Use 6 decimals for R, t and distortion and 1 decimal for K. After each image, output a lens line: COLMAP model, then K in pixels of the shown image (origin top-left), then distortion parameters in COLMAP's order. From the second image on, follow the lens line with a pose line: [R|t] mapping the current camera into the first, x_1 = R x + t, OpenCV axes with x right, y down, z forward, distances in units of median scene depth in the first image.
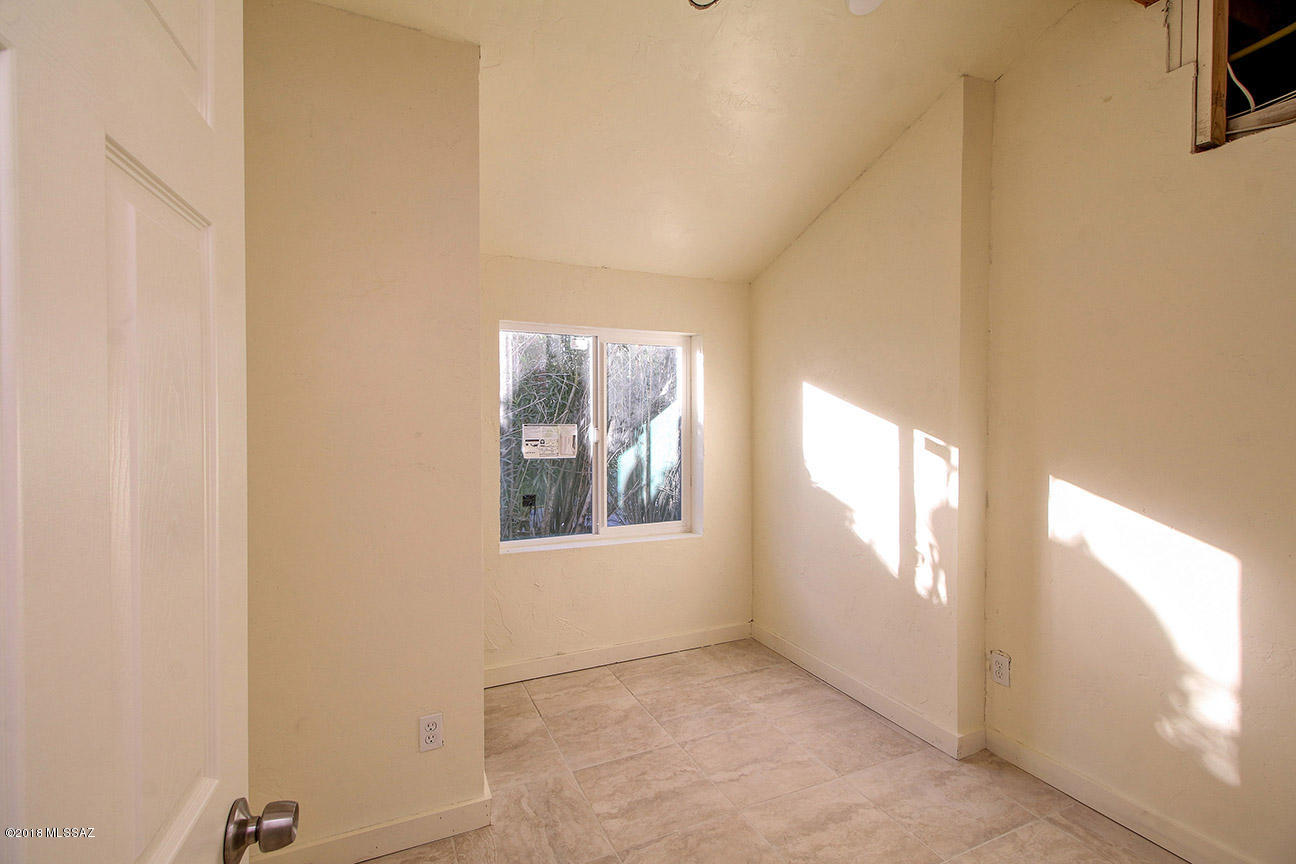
lens RADIAL K [[596.1, 0, 653.9], [0, 596.1, 432.0], [0, 0, 1]] dist [0.005862, -0.001768]
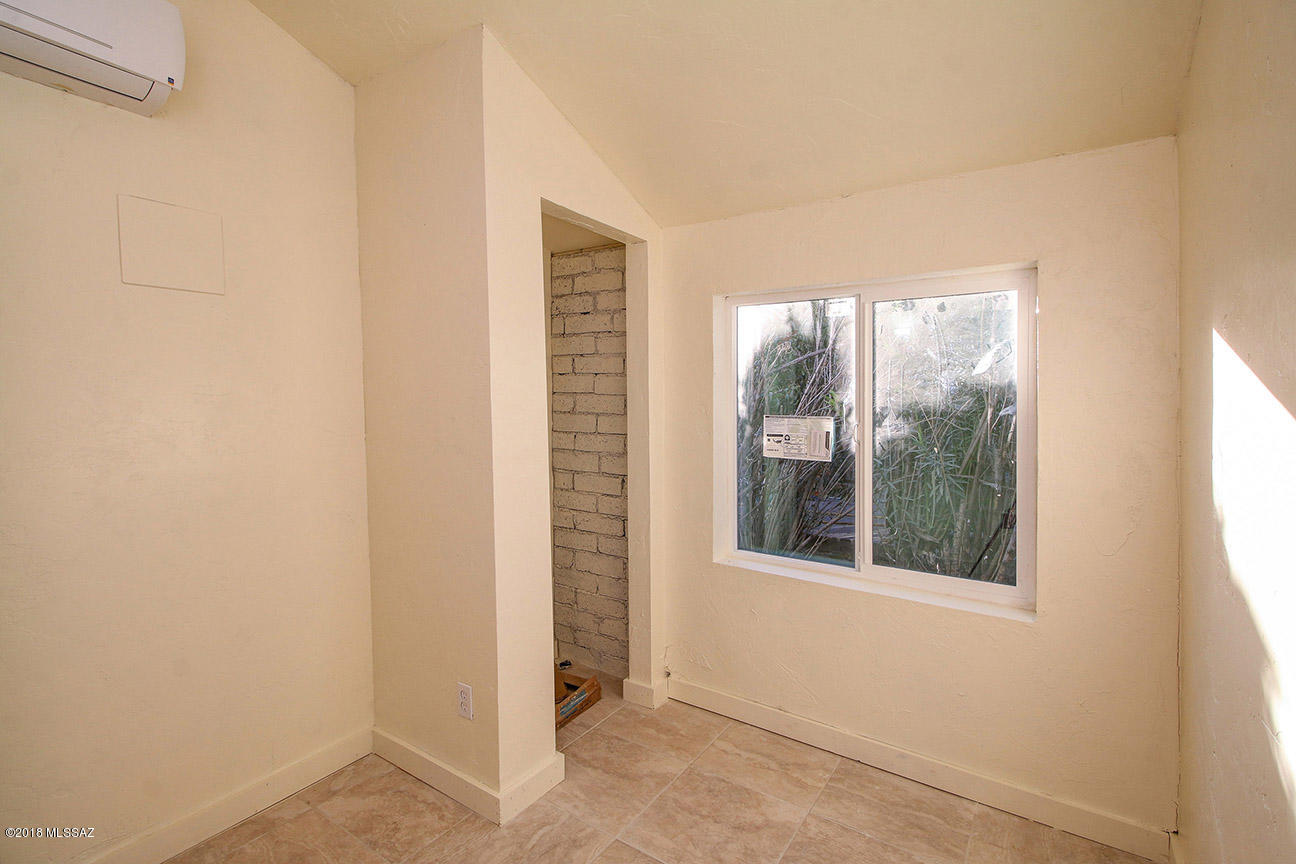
lens RADIAL K [[596.1, 0, 650.7], [0, 596.1, 419.5], [0, 0, 1]] dist [0.005862, -0.001768]
pose [[0.503852, 0.029638, -0.863281, 0.412232], [-0.034510, 0.999304, 0.014167, -0.012966], [0.863100, 0.022654, 0.504524, 0.439195]]
